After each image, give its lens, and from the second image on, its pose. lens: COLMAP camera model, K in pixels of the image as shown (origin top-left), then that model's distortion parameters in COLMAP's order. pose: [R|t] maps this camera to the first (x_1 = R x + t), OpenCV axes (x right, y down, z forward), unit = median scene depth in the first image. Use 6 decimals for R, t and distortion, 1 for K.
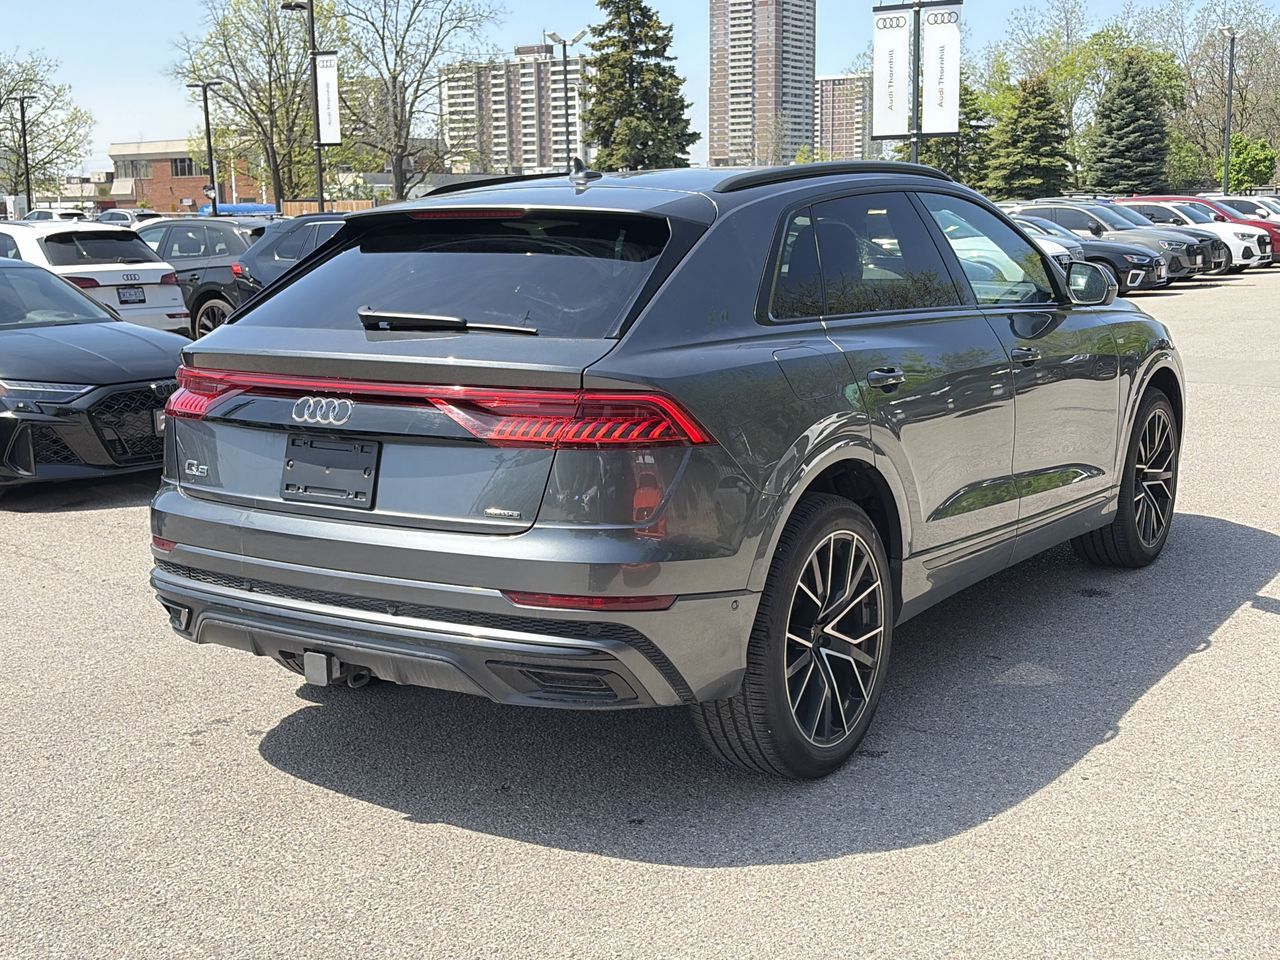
lens RADIAL K [[1540.9, 0, 642.2], [0, 1540.9, 485.1], [0, 0, 1]] dist [0.053317, 0.000000]
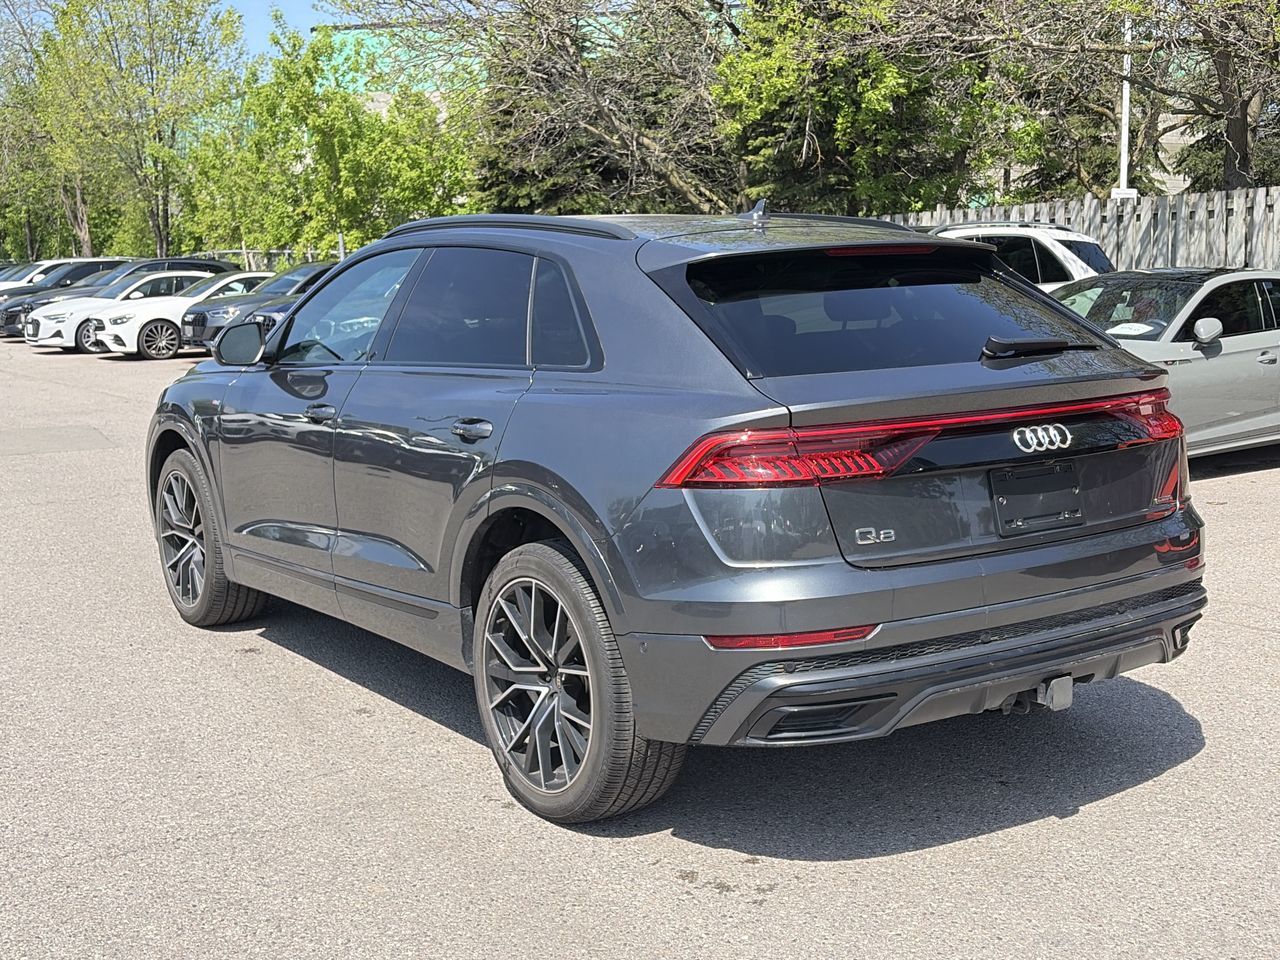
lens RADIAL K [[1540.9, 0, 619.9], [0, 1540.9, 497.6], [0, 0, 1]] dist [0.053317, 0.000000]
pose [[0.377079, -0.130739, 0.916907, -1.067273], [0.173847, 0.982382, 0.068580, -0.109172], [-0.909719, 0.133542, 0.393164, 0.737255]]
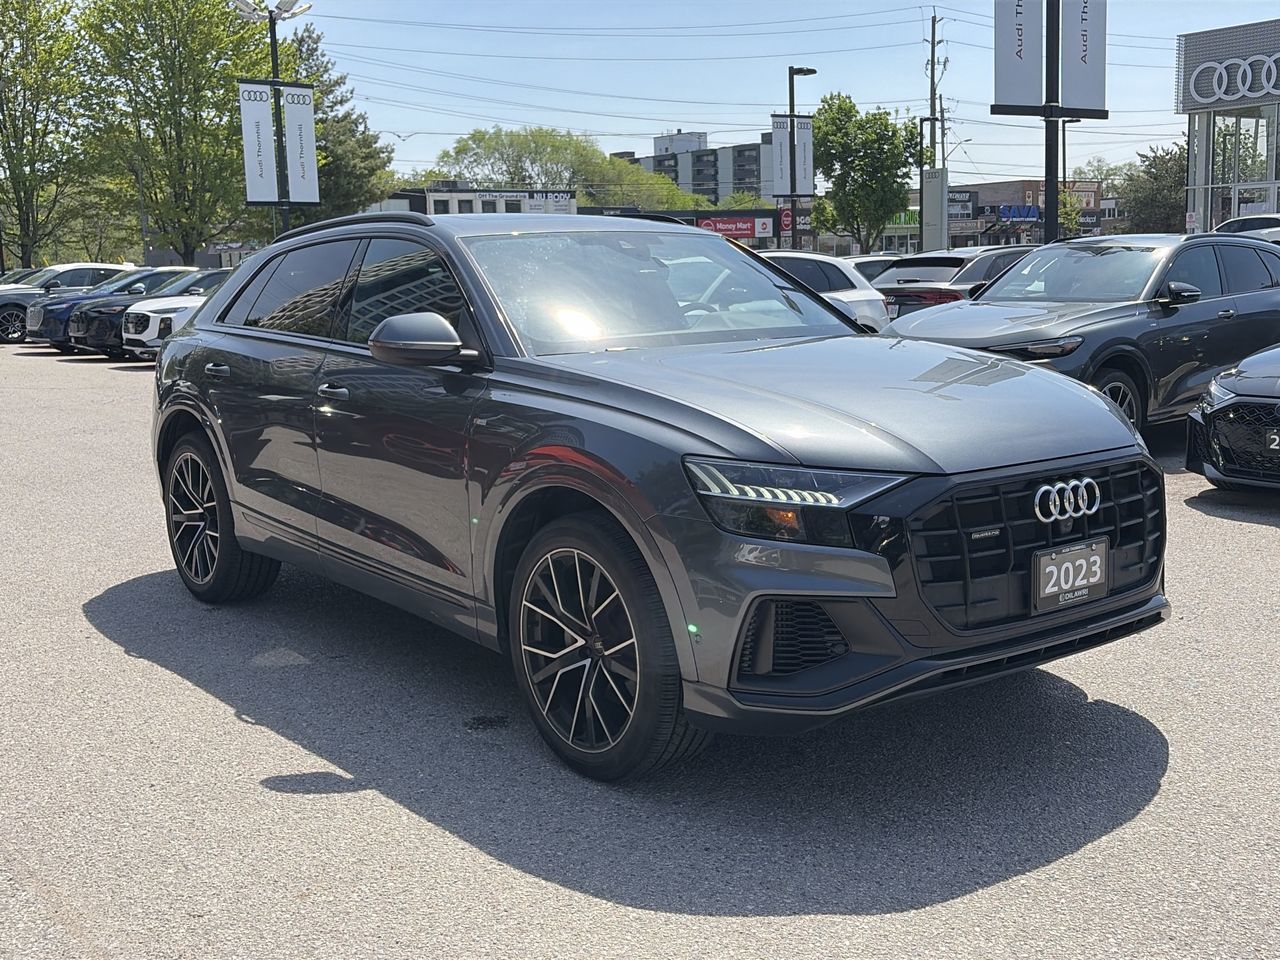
lens RADIAL K [[1414.6, 0, 633.9], [0, 1414.6, 478.1], [0, 0, 1]] dist [0.031879, 0.000000]
pose [[-0.312046, 0.166733, -0.935322, 1.296283], [-0.134426, 0.966827, 0.217197, -0.312473], [0.940509, 0.193507, -0.279282, 1.732232]]
